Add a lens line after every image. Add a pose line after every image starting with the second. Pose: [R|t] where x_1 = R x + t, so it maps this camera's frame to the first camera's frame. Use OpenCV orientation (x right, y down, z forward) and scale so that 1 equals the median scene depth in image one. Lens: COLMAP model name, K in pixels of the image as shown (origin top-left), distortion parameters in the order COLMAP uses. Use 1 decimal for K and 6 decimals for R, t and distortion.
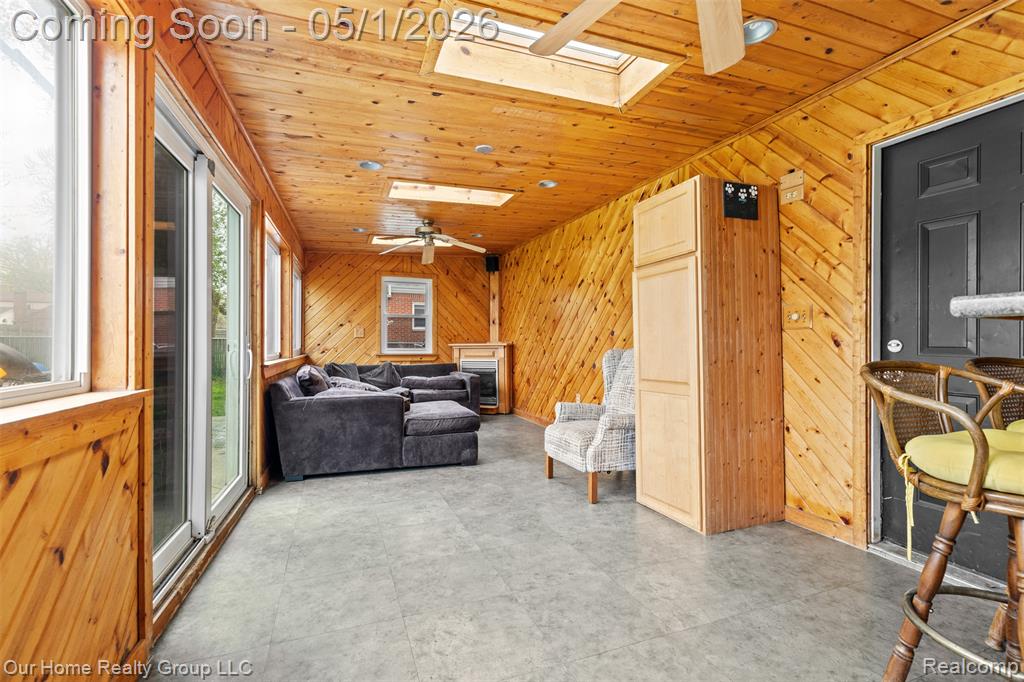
lens RADIAL K [[490.7, 0, 532.0], [0, 490.7, 343.0], [0, 0, 1]] dist [0.034626, -0.000077]
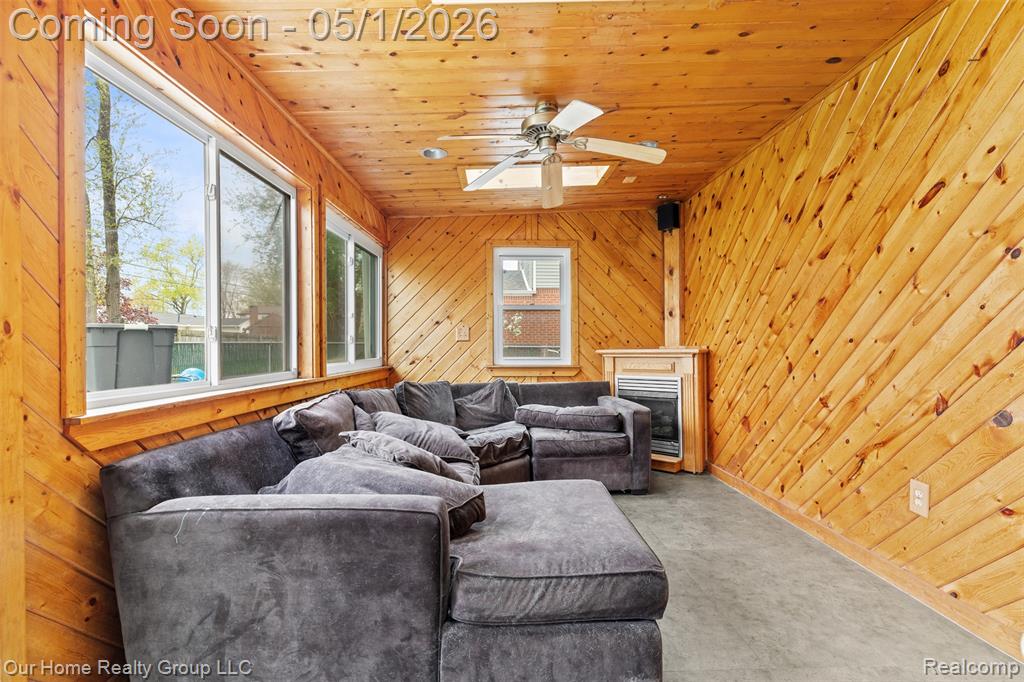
lens RADIAL K [[461.2, 0, 512.0], [0, 461.2, 339.1], [0, 0, 1]] dist [0.002968, 0.000543]
pose [[0.930407, -0.009046, -0.366418, -0.058497], [0.004685, 0.999907, -0.012790, -0.005240], [0.366499, 0.010183, 0.930363, 0.445263]]
